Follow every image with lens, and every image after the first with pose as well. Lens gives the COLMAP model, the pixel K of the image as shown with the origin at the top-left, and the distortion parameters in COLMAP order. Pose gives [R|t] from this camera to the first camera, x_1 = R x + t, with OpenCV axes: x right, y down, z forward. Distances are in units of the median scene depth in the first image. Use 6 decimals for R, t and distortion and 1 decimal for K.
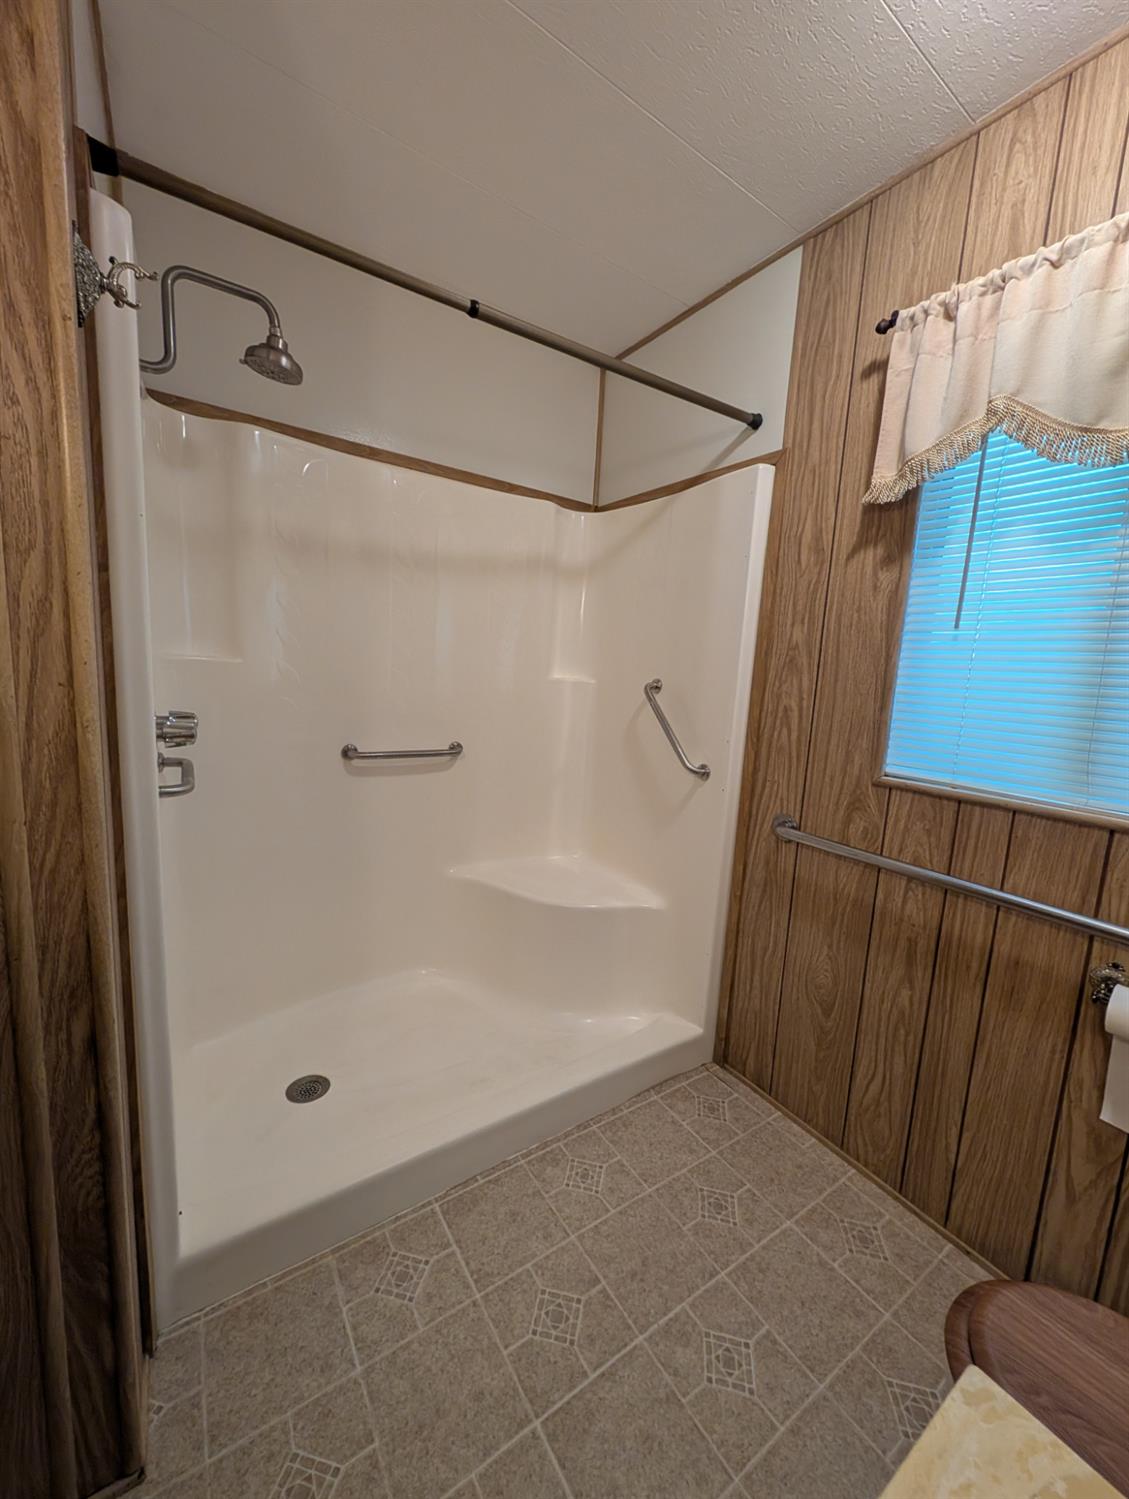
lens RADIAL K [[577.5, 0, 562.8], [0, 577.5, 750.5], [0, 0, 1]] dist [-0.000508, 0.000090]
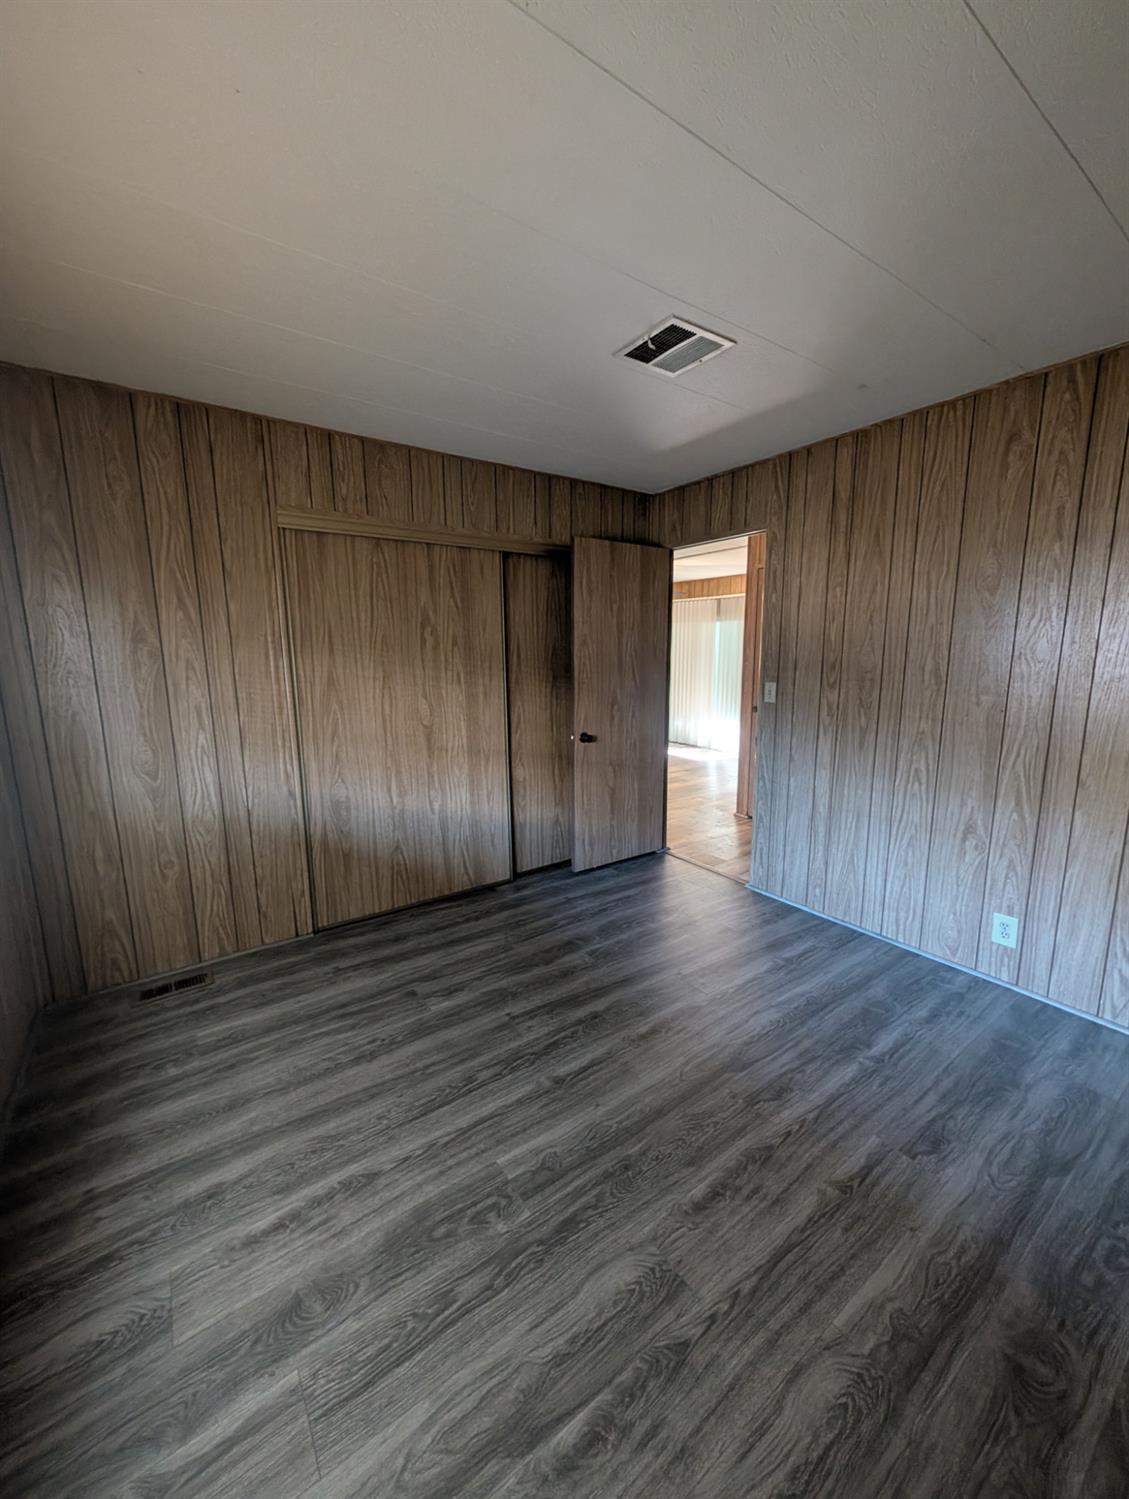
lens RADIAL K [[577.5, 0, 564.7], [0, 577.5, 753.9], [0, 0, 1]] dist [-0.000508, 0.000090]
pose [[0.997803, -0.065535, 0.009733, -0.669541], [0.065183, 0.997331, 0.032901, -0.257810], [-0.011863, -0.032194, 0.999411, -0.660070]]
